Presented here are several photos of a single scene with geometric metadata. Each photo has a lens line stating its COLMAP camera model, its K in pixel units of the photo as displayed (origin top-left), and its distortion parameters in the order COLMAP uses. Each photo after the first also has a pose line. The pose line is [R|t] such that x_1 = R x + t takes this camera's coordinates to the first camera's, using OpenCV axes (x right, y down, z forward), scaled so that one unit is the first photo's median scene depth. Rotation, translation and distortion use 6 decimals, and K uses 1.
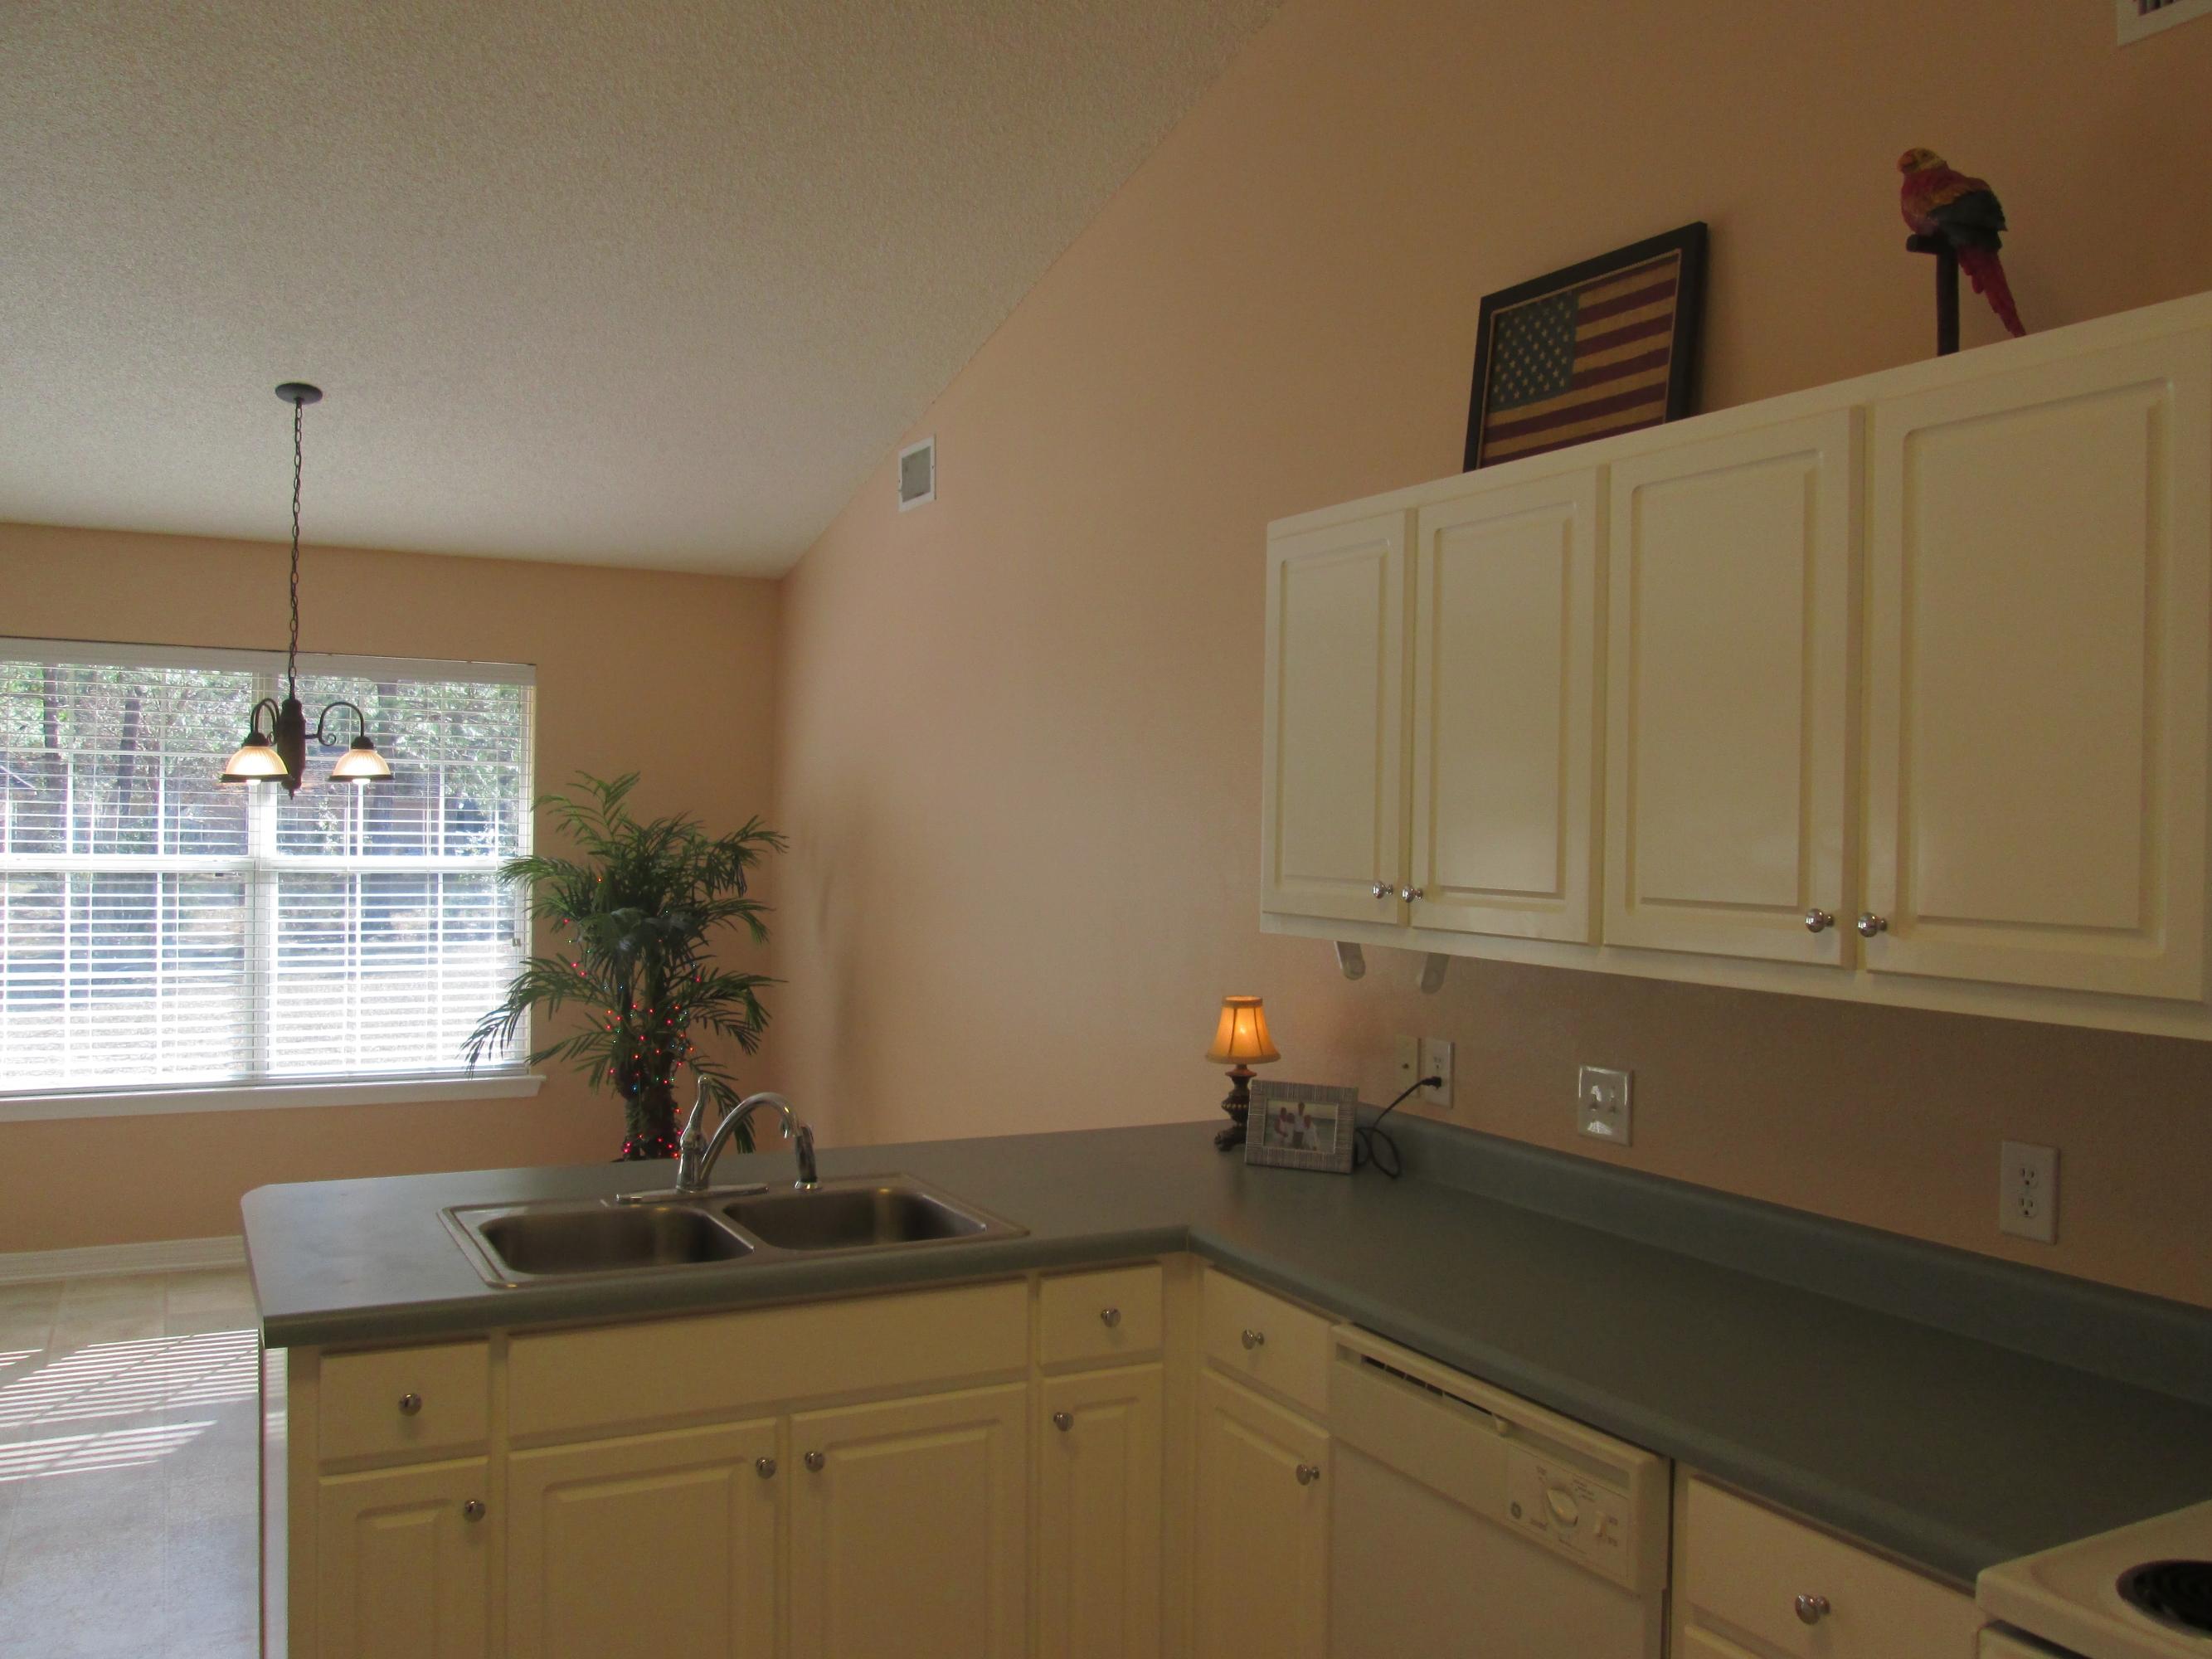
lens RADIAL K [[1828.0, 0, 1071.8], [0, 1828.0, 830.4], [0, 0, 1]] dist [-0.049200, 0.019793]
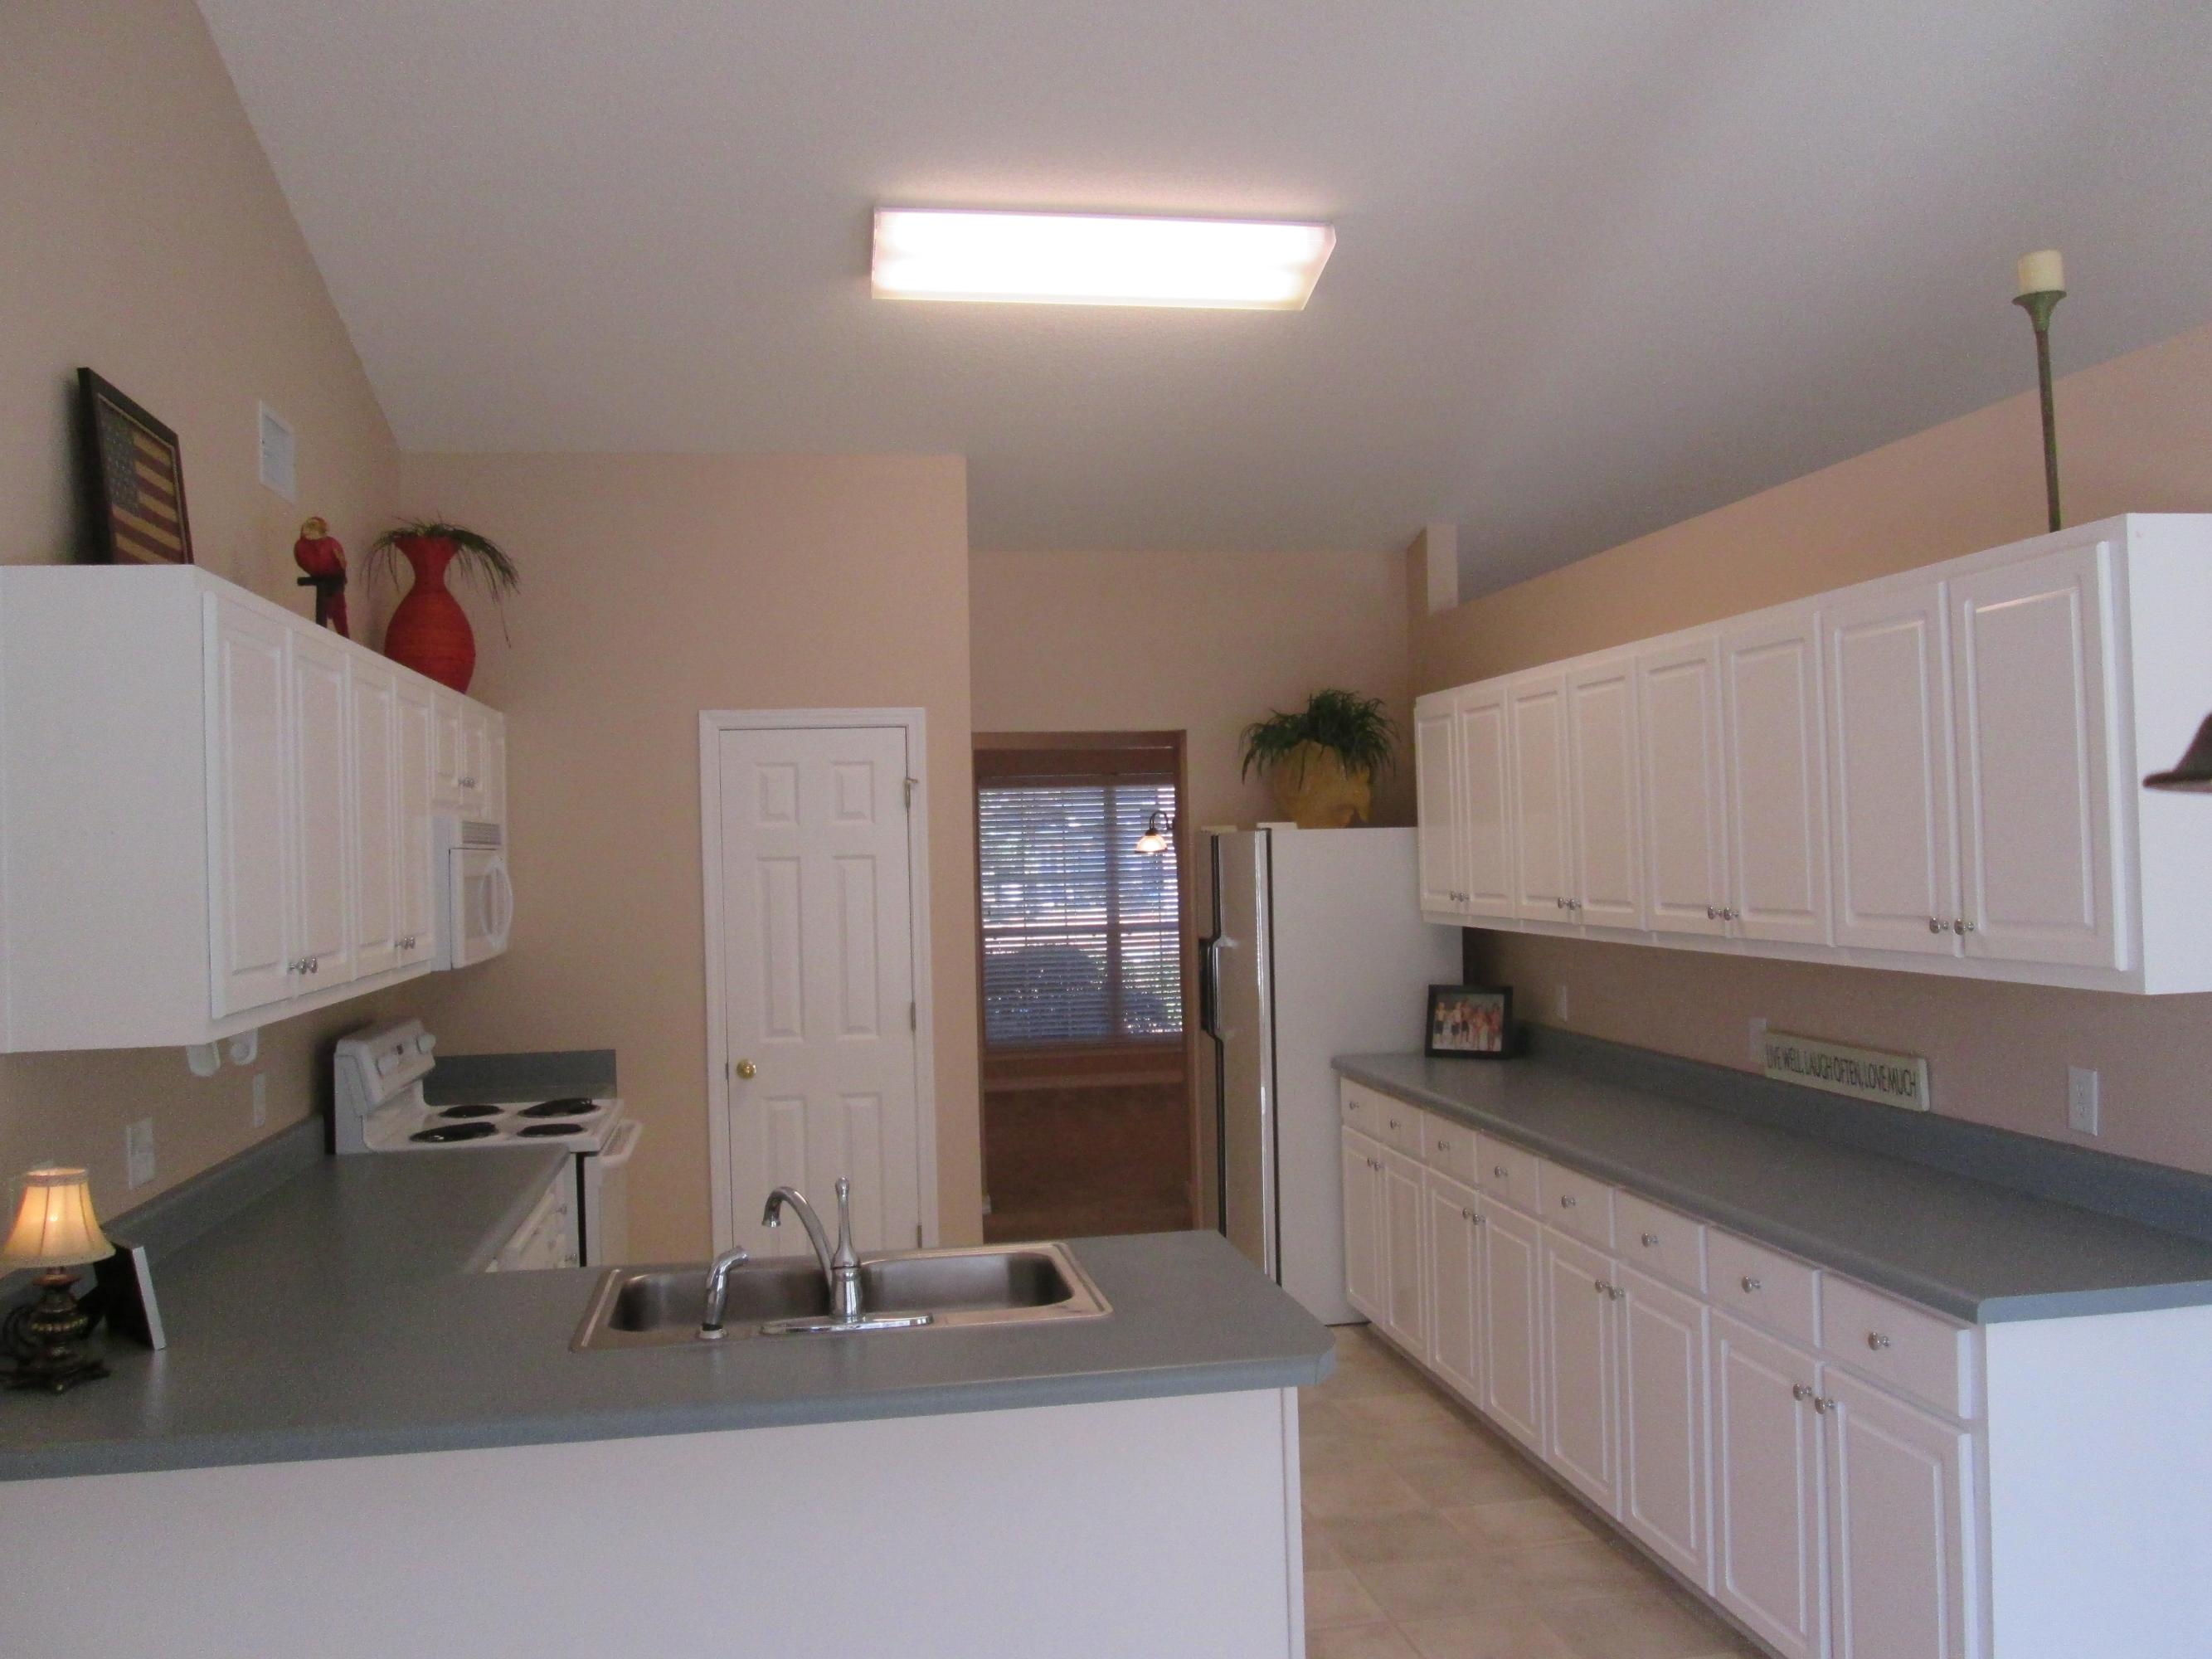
lens RADIAL K [[1833.7, 0, 1076.8], [0, 1833.7, 835.3], [0, 0, 1]] dist [-0.049803, 0.021769]
pose [[-0.949570, 0.012276, 0.313315, -0.545301], [0.014682, 0.999878, 0.005319, -0.040000], [-0.313212, 0.009650, -0.949634, 1.666128]]
